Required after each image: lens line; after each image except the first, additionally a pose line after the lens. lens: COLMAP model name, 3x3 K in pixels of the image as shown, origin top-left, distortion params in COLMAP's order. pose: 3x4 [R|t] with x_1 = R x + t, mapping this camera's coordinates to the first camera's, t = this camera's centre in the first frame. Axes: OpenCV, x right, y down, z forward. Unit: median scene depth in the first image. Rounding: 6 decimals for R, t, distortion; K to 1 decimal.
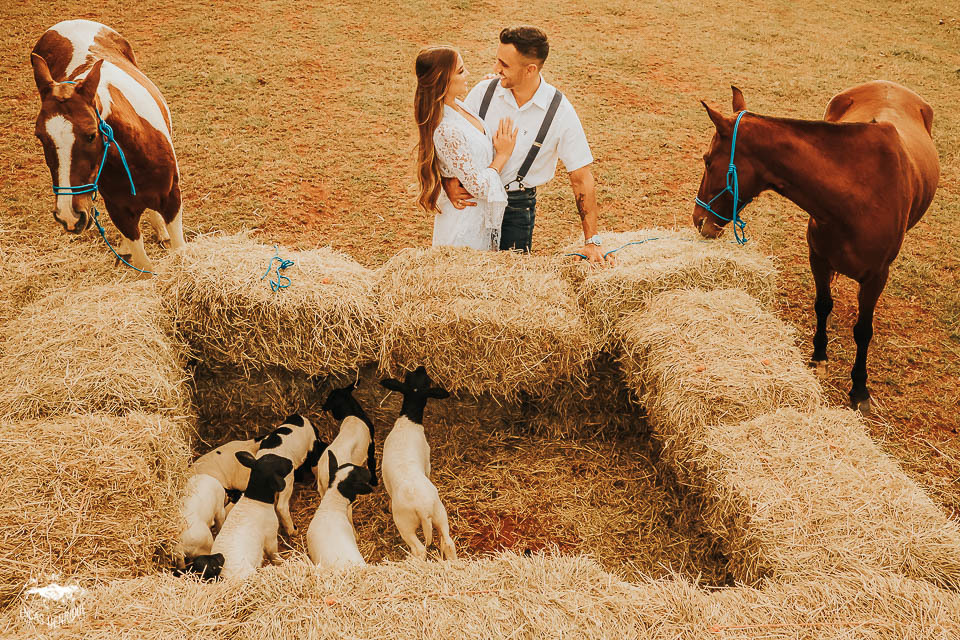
lens RADIAL K [[970.1, 0, 503.5], [0, 970.1, 326.5], [0, 0, 1]] dist [-0.063241, 0.167603]
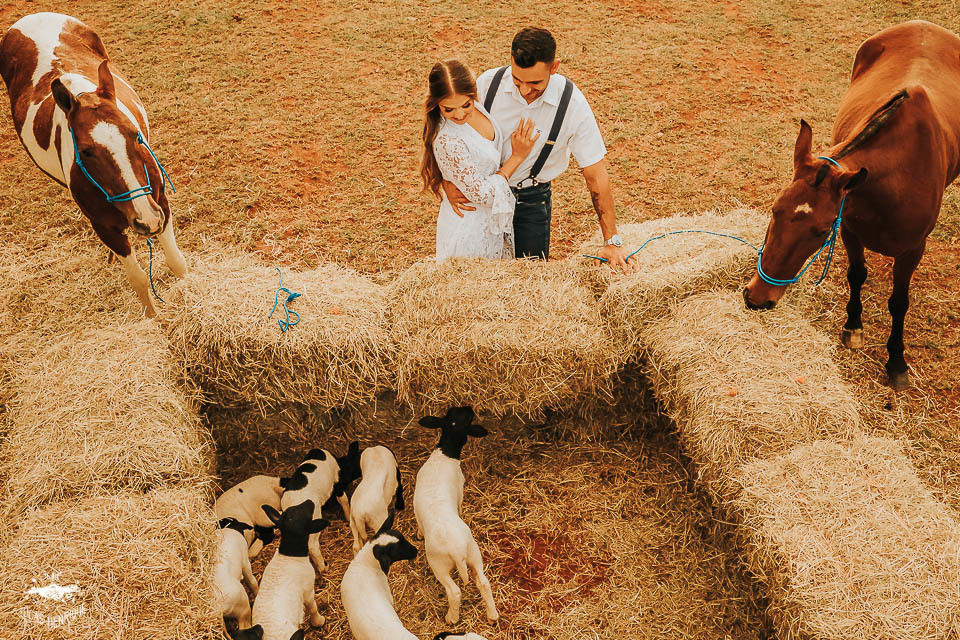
lens RADIAL K [[1028.7, 0, 480.0], [0, 1028.7, 320.0], [0, 0, 1]] dist [-0.065508, 0.173992]
pose [[0.997898, -0.056885, -0.031038, -0.009609], [0.060558, 0.989104, 0.134190, -0.160166], [0.023066, -0.135788, 0.990469, -0.003941]]
